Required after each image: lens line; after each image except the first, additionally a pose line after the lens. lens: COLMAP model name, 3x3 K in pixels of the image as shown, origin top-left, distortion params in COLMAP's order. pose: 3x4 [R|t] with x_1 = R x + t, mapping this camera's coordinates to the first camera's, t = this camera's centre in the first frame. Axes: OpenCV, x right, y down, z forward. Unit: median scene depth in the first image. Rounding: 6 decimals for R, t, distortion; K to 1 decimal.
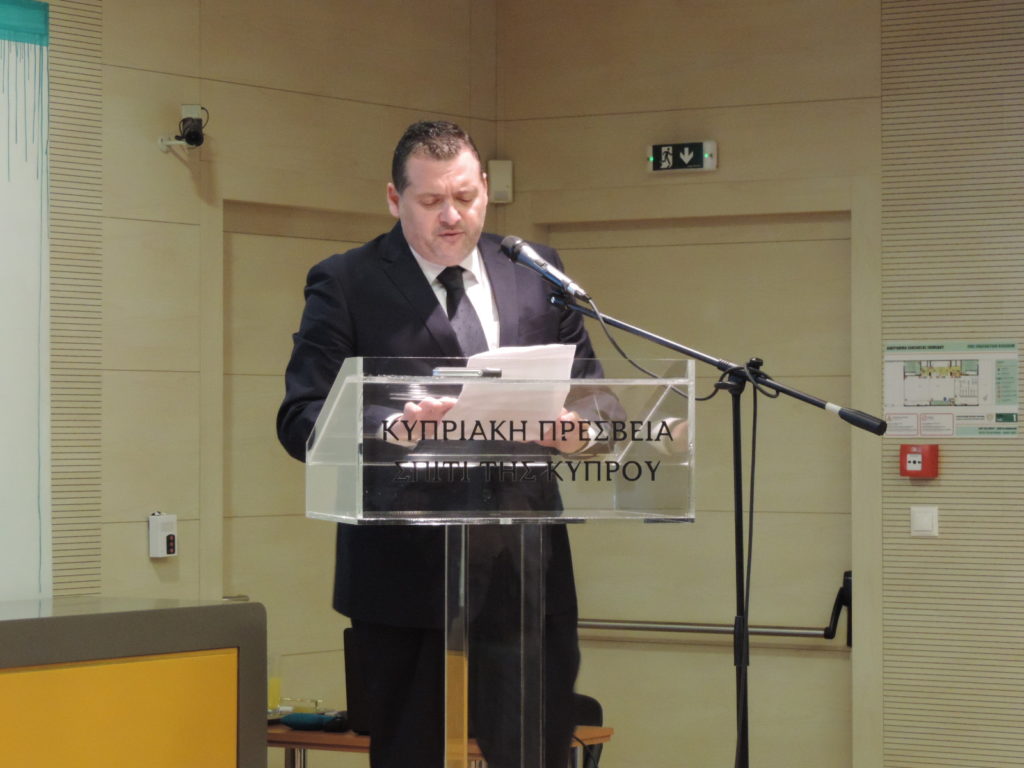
lens RADIAL K [[3231.2, 0, 512.0], [0, 3231.2, 384.0], [0, 0, 1]] dist [0.069186, 0.729380]
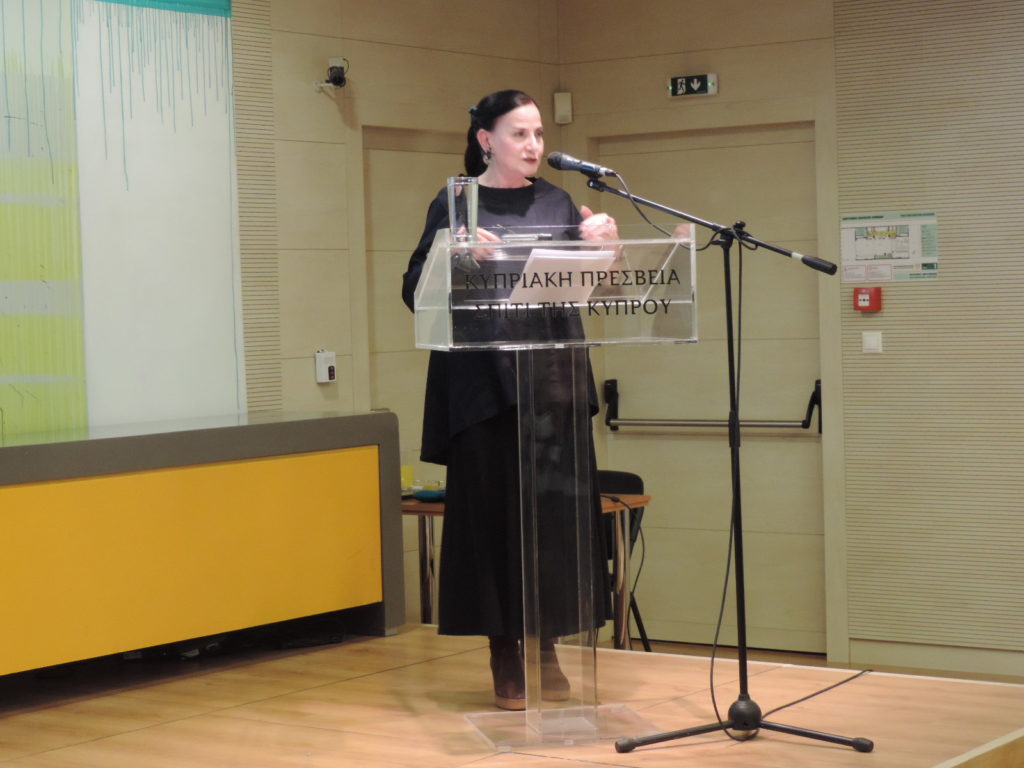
lens RADIAL K [[2216.5, 0, 512.0], [0, 2216.5, 384.0], [0, 0, 1]] dist [-0.044148, -0.089323]
pose [[0.998894, -0.026338, -0.038955, 0.010285], [0.028396, 0.998177, 0.053255, 0.005712], [0.037481, -0.054302, 0.997821, 0.046925]]
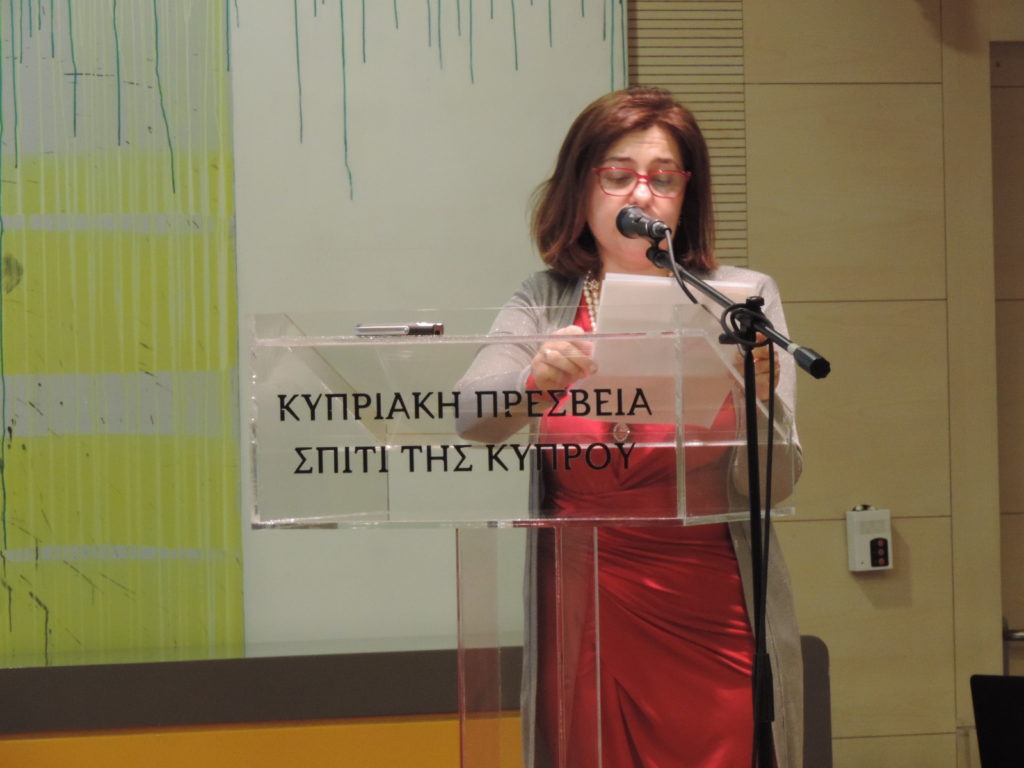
lens RADIAL K [[6014.8, 0, 512.0], [0, 6014.8, 384.0], [0, 0, 1]] dist [0.226308, 10.427266]
pose [[0.835583, -0.016660, -0.549112, 0.556414], [0.029402, 0.999464, 0.014419, -0.007296], [0.548577, -0.028193, 0.835625, -0.117731]]
